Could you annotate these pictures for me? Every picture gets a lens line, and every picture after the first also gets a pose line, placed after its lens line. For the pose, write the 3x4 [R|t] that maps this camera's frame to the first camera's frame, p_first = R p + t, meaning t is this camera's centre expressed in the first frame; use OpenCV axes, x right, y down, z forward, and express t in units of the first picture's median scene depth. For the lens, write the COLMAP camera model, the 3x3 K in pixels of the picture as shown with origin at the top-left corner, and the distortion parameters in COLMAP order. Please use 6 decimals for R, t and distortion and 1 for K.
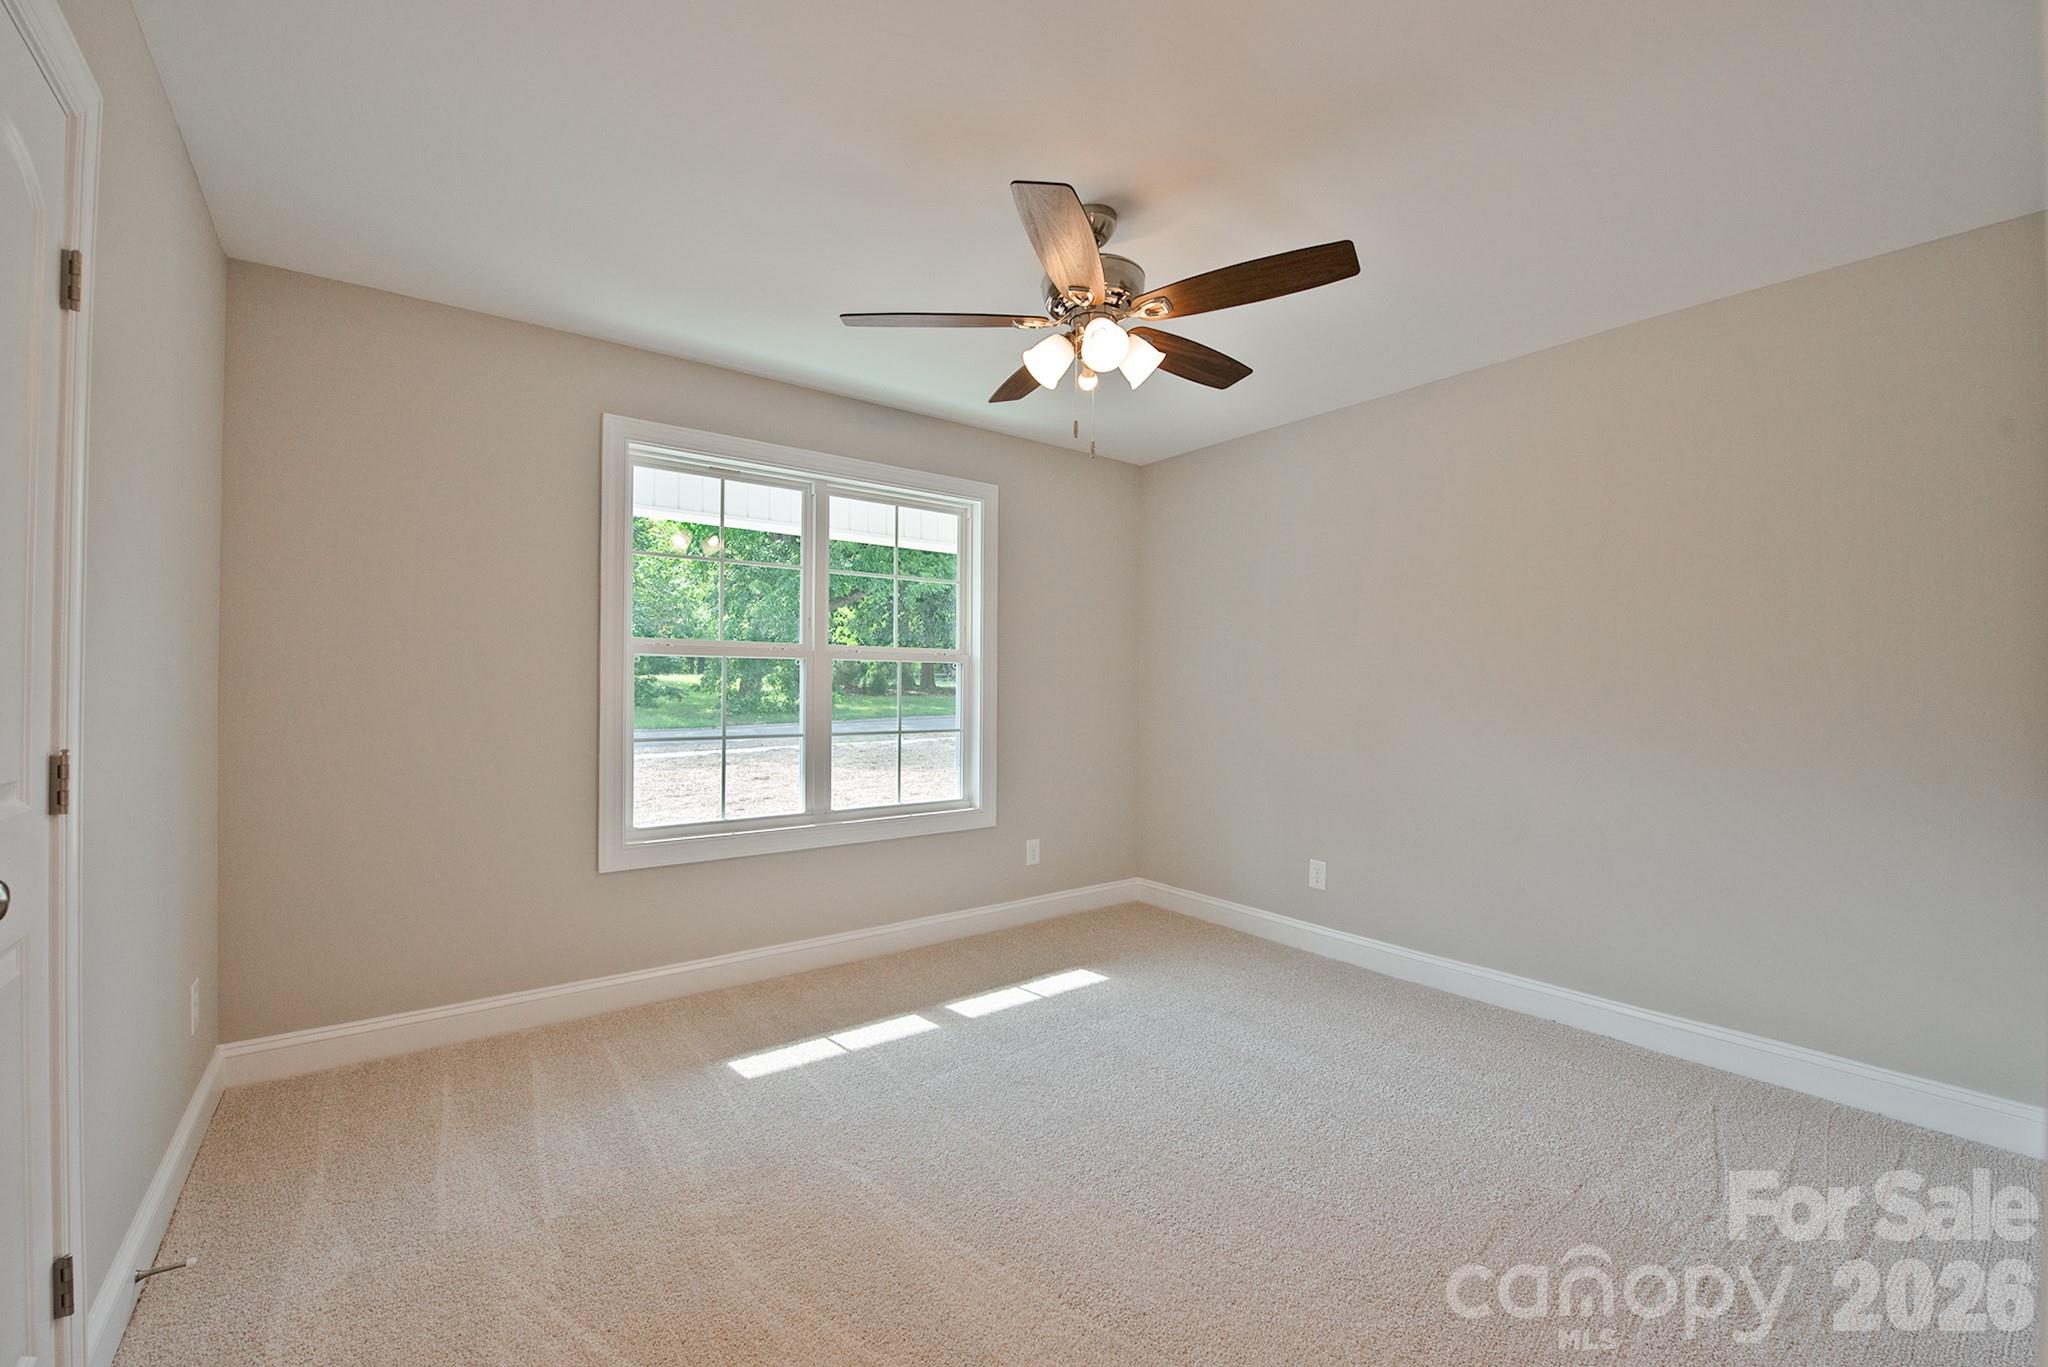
lens RADIAL K [[834.0, 0, 1027.5], [0, 834.0, 686.7], [0, 0, 1]] dist [-0.017505, -0.000210]
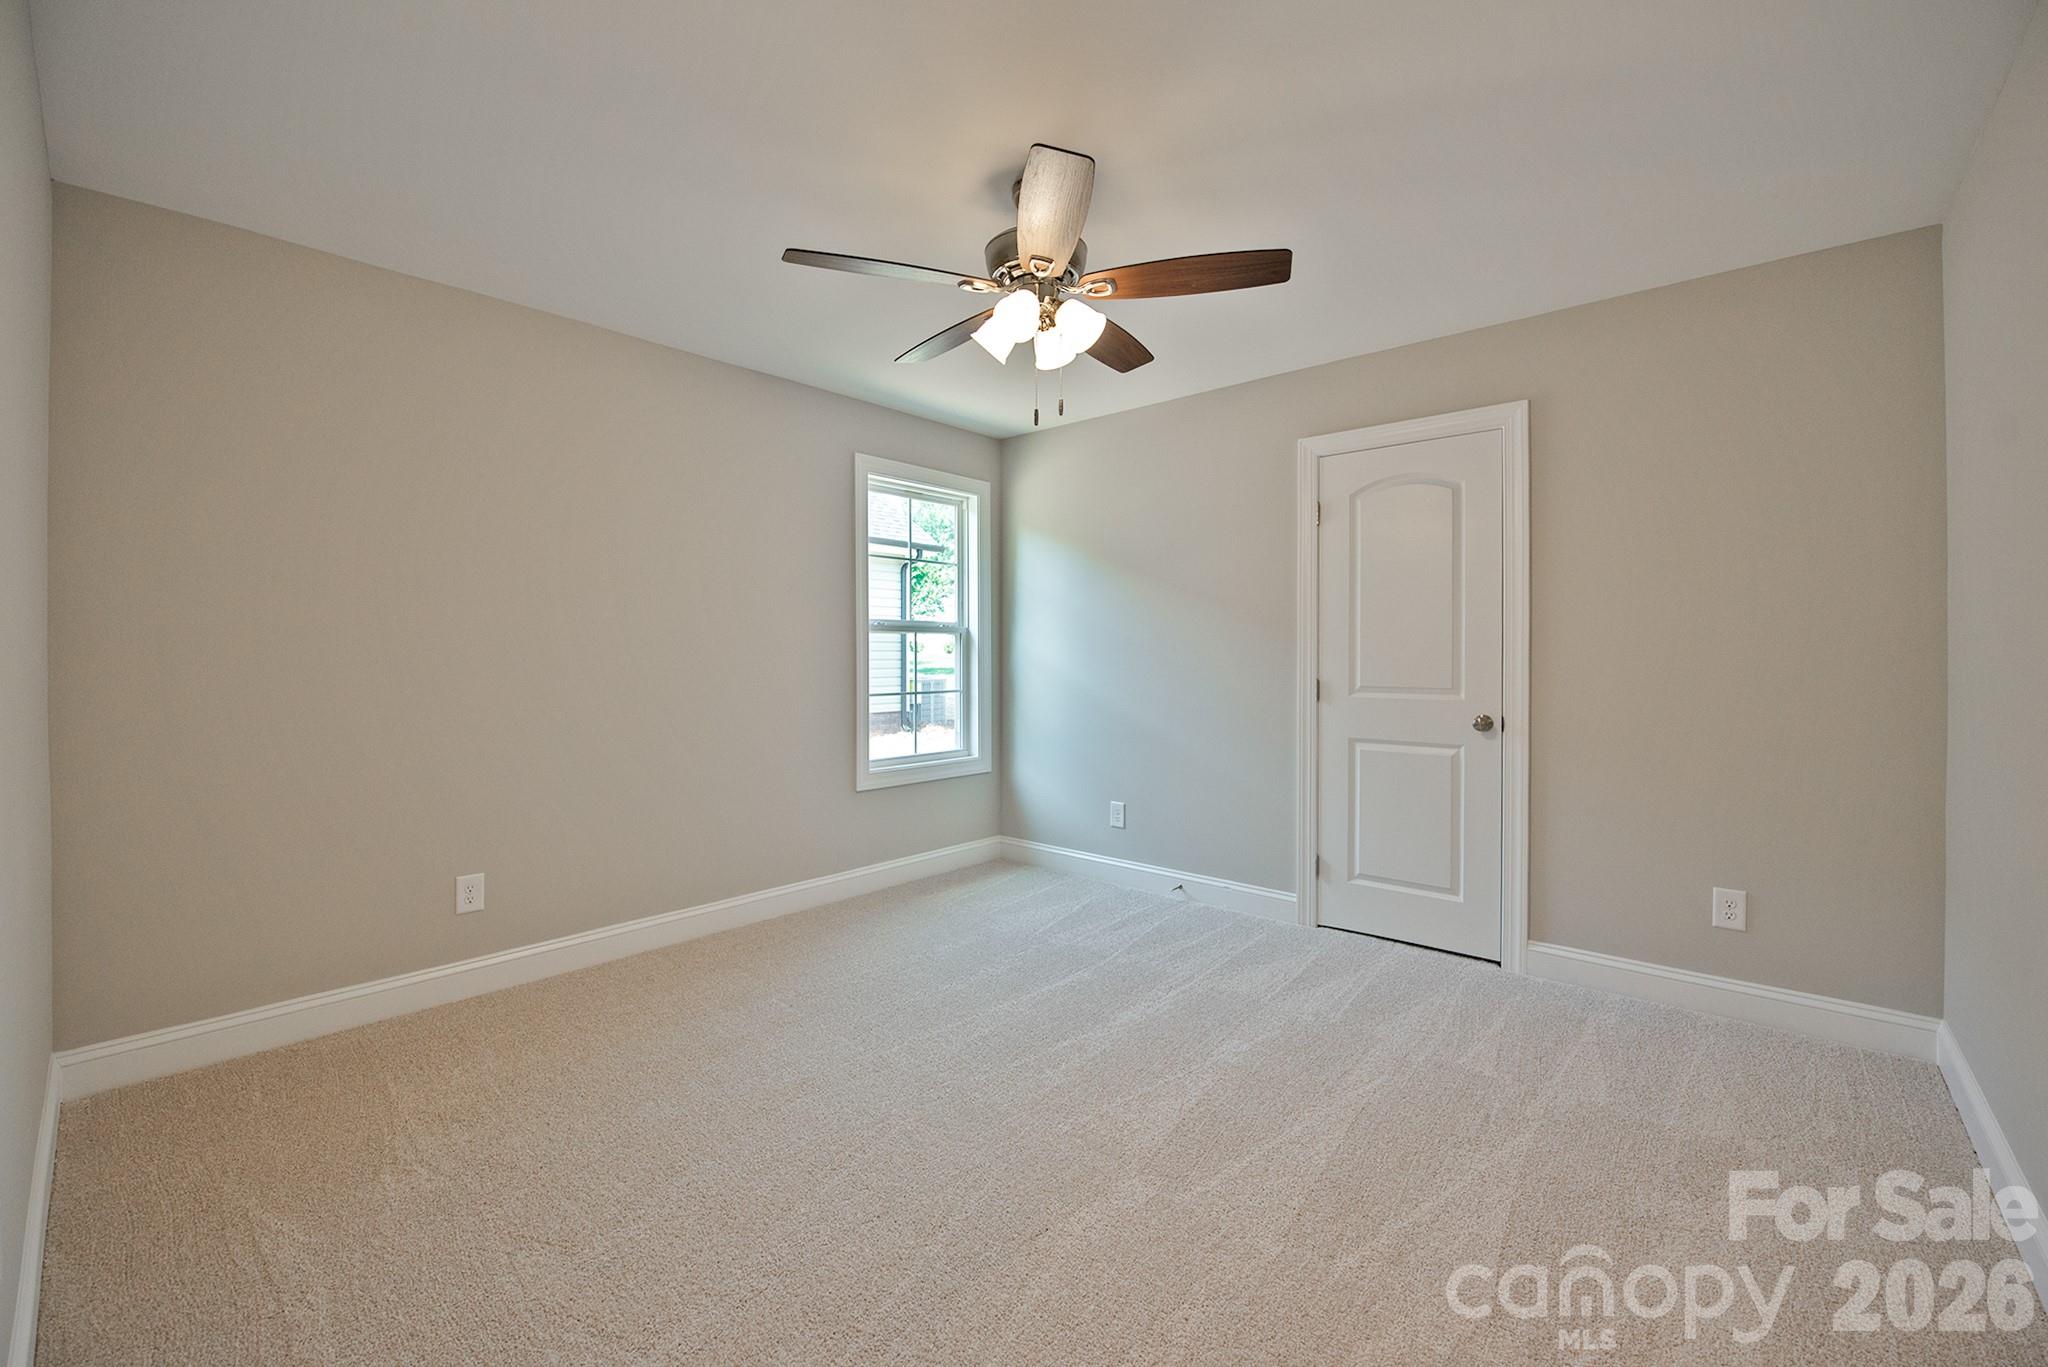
lens RADIAL K [[833.9, 0, 1014.3], [0, 833.9, 673.9], [0, 0, 1]] dist [-0.016622, 0.000183]
pose [[0.983570, -0.010542, 0.180217, -0.214918], [0.006060, 0.999659, 0.025405, -0.001478], [-0.180424, -0.023896, 0.983299, -0.163777]]
